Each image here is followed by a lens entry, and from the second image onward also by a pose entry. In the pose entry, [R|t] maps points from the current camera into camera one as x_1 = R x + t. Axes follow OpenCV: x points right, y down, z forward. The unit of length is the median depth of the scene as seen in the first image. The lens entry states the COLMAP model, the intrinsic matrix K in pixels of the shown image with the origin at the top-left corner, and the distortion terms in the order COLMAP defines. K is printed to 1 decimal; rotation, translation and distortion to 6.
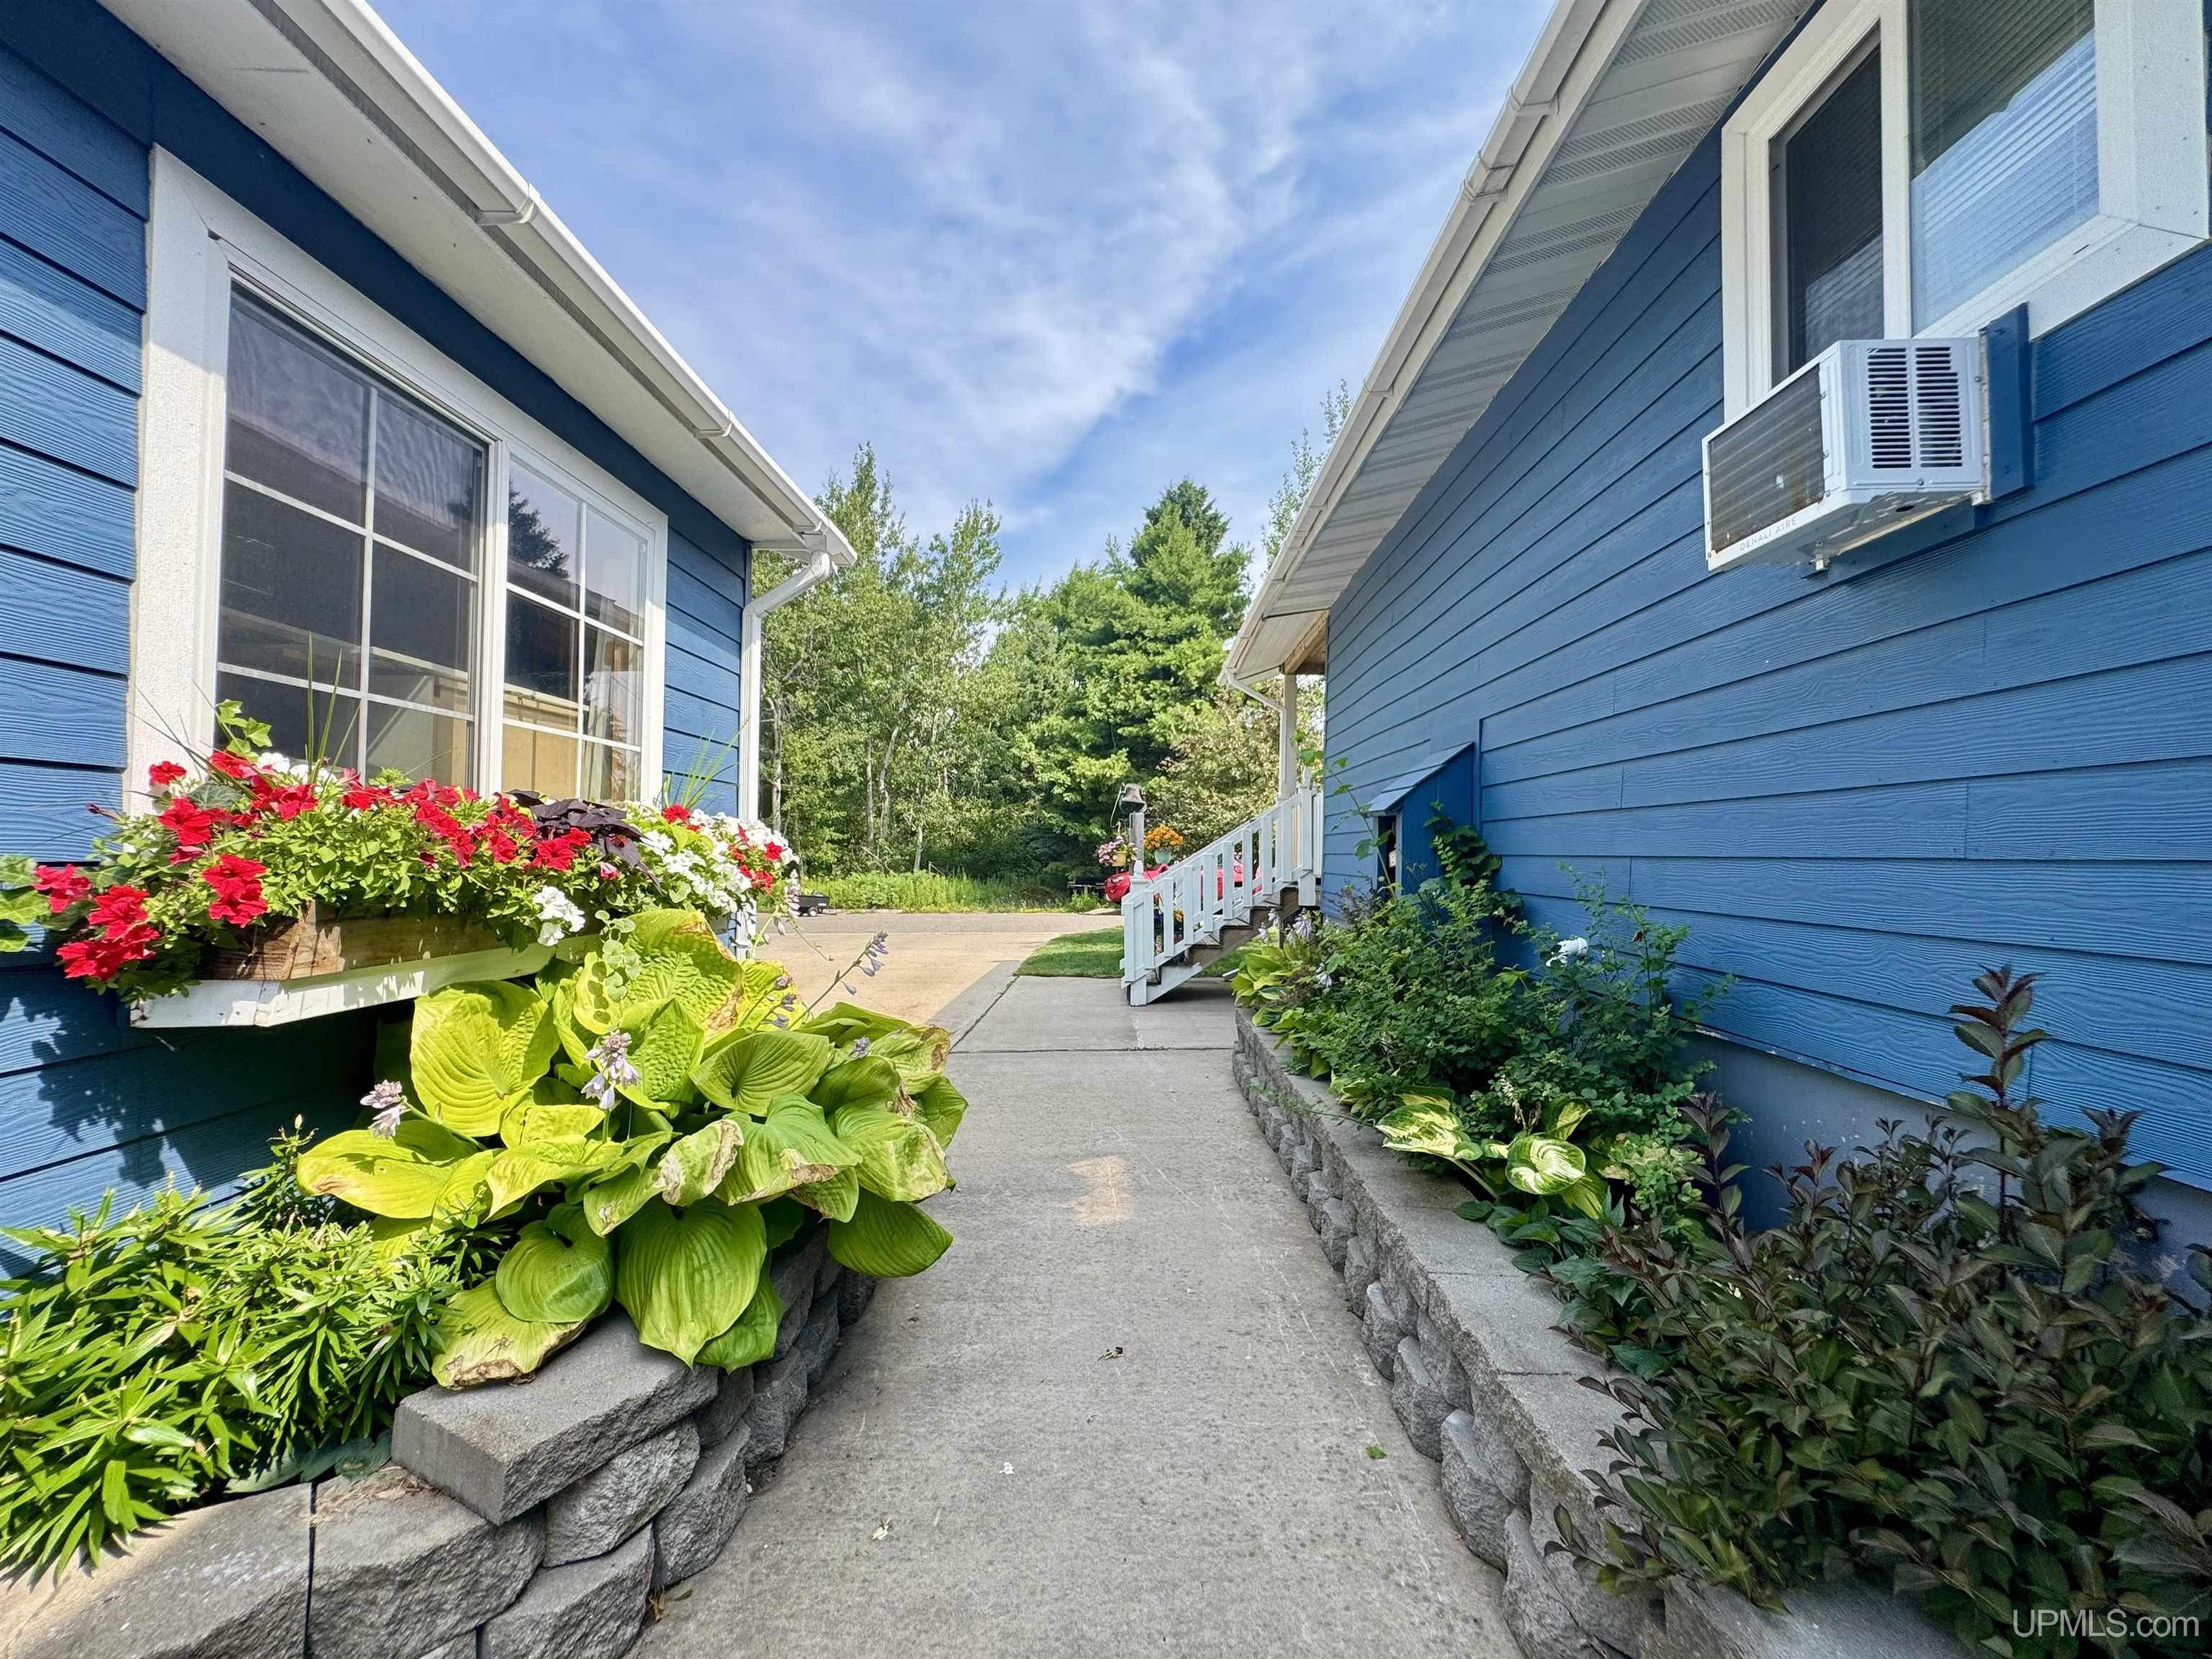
lens RADIAL K [[886.4, 0, 1109.4], [0, 886.4, 831.5], [0, 0, 1]] dist [-0.000947, -0.000168]
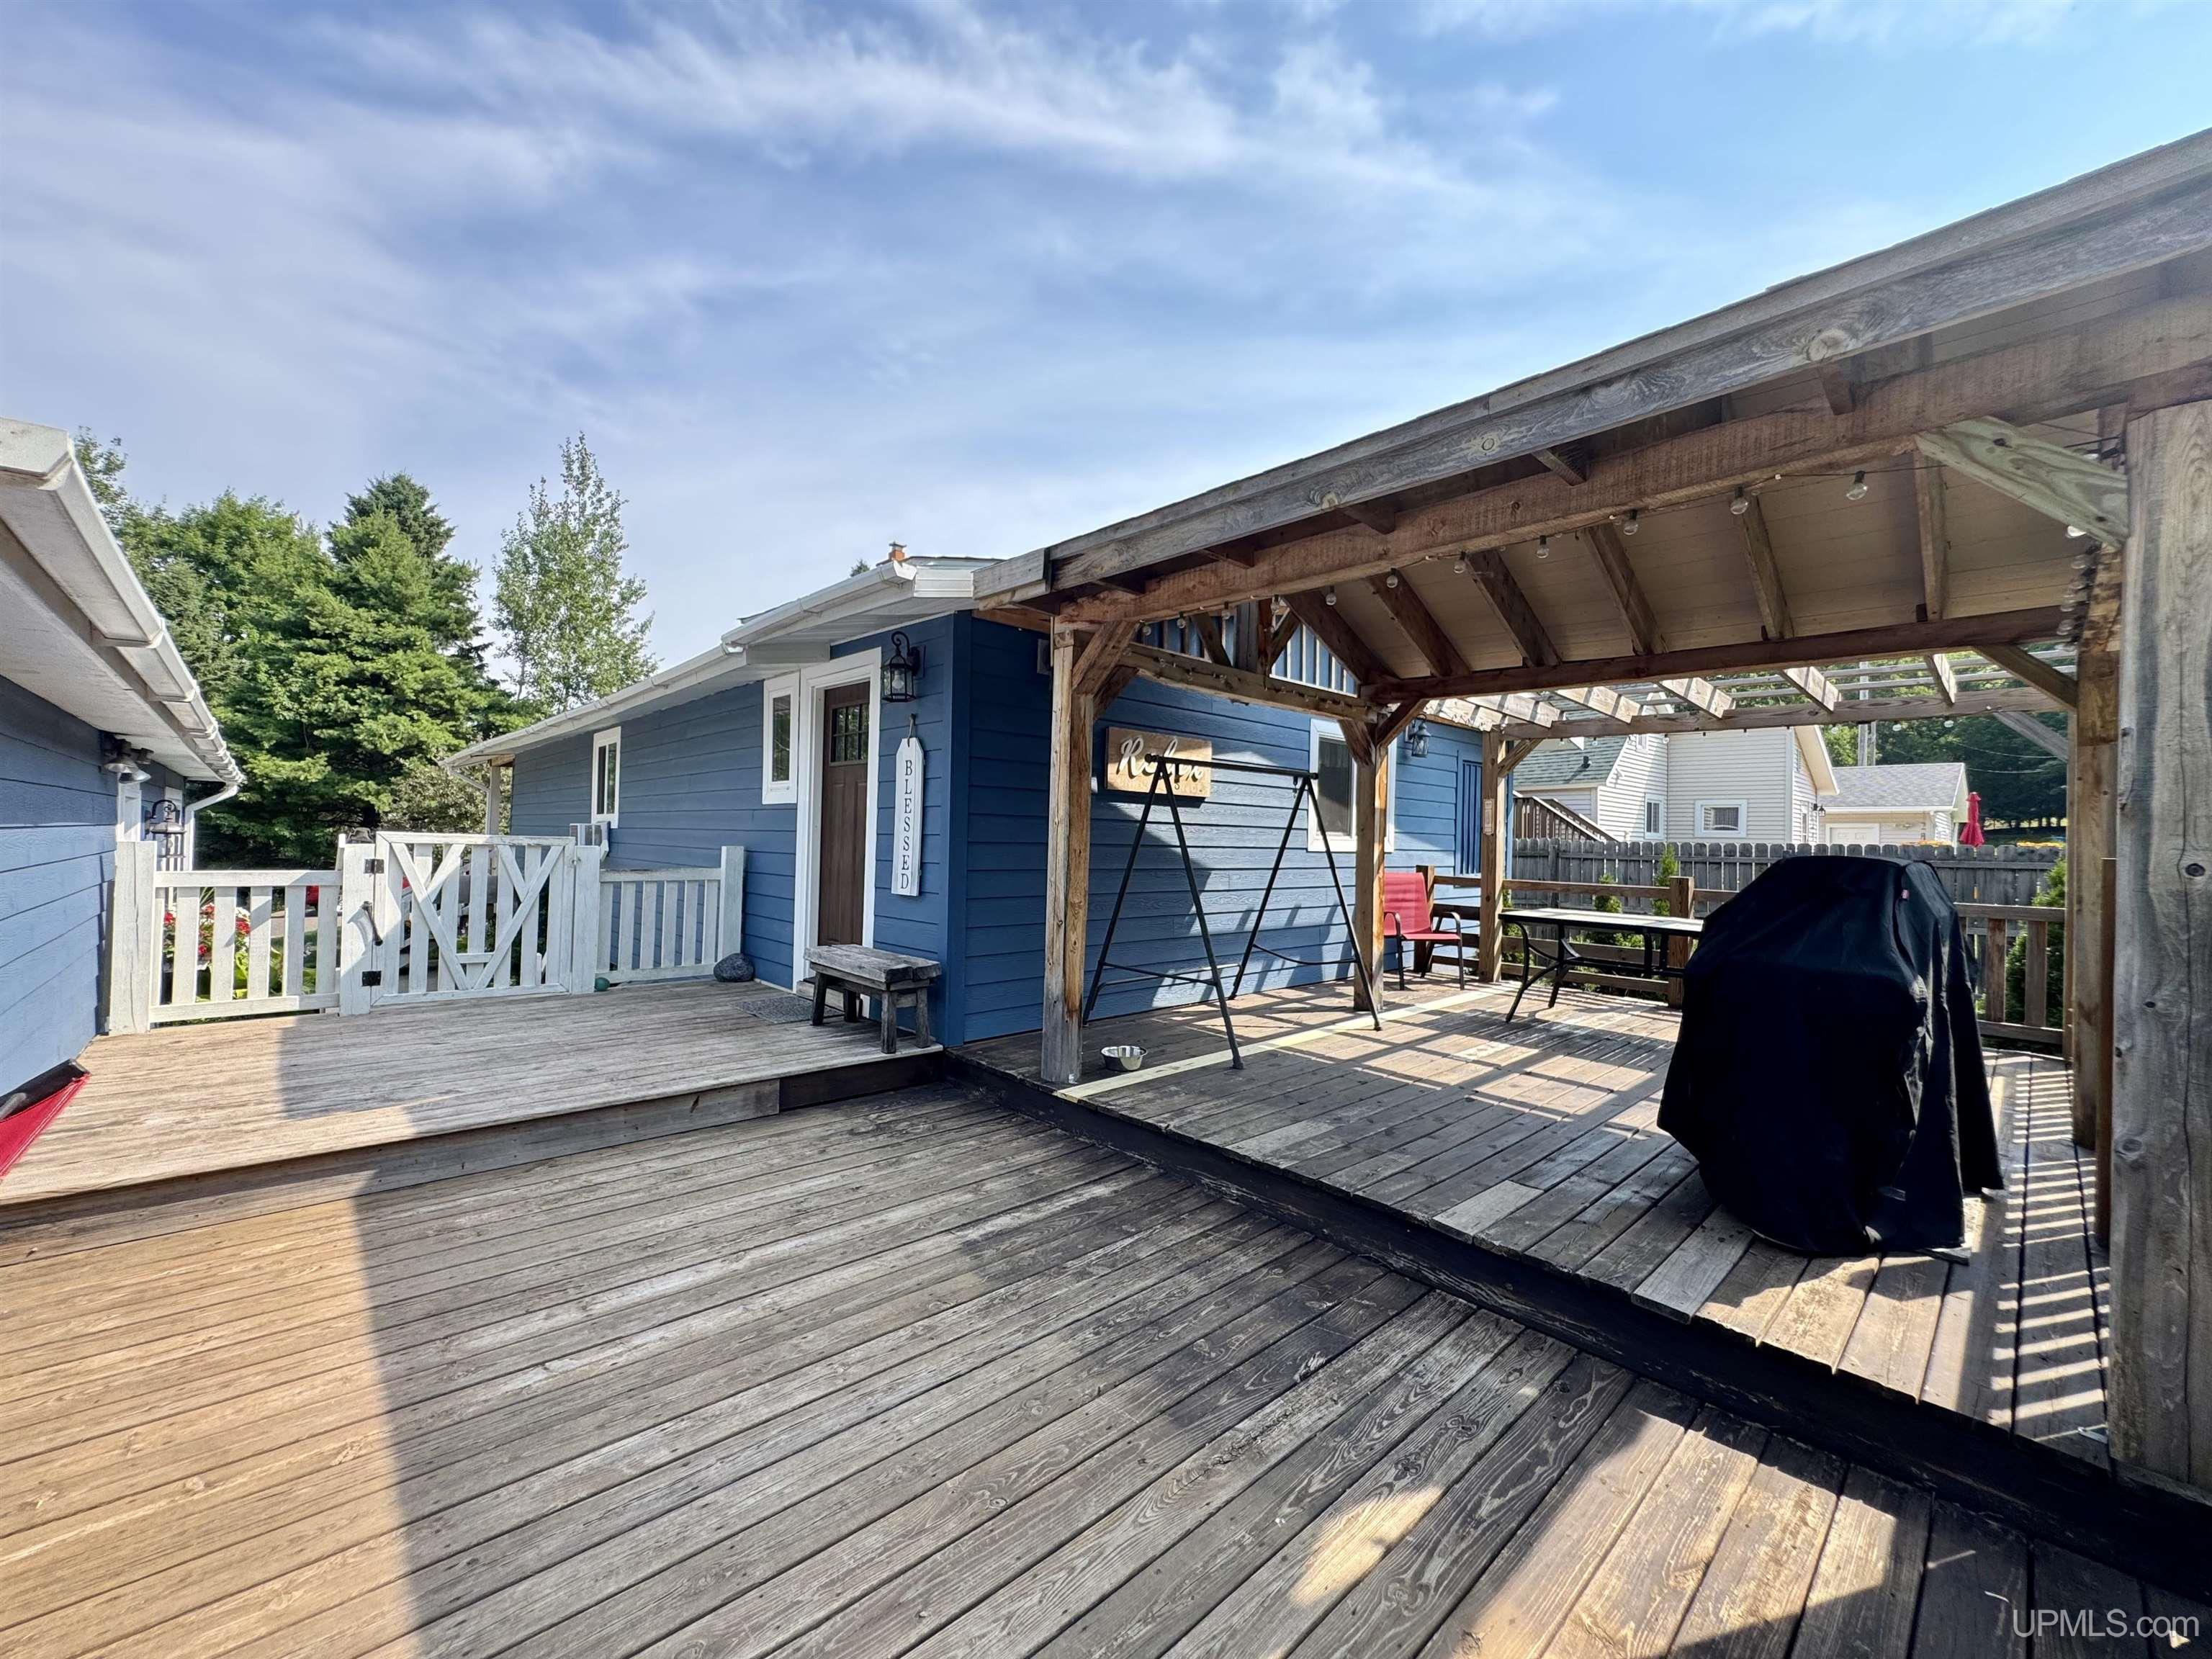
lens RADIAL K [[886.4, 0, 1103.9], [0, 886.4, 841.0], [0, 0, 1]] dist [-0.000947, -0.000168]
pose [[0.715296, 0.010676, 0.698740, -0.047845], [-0.037666, 0.999019, 0.023294, -0.045915], [-0.697806, -0.042981, 0.714996, -0.331587]]
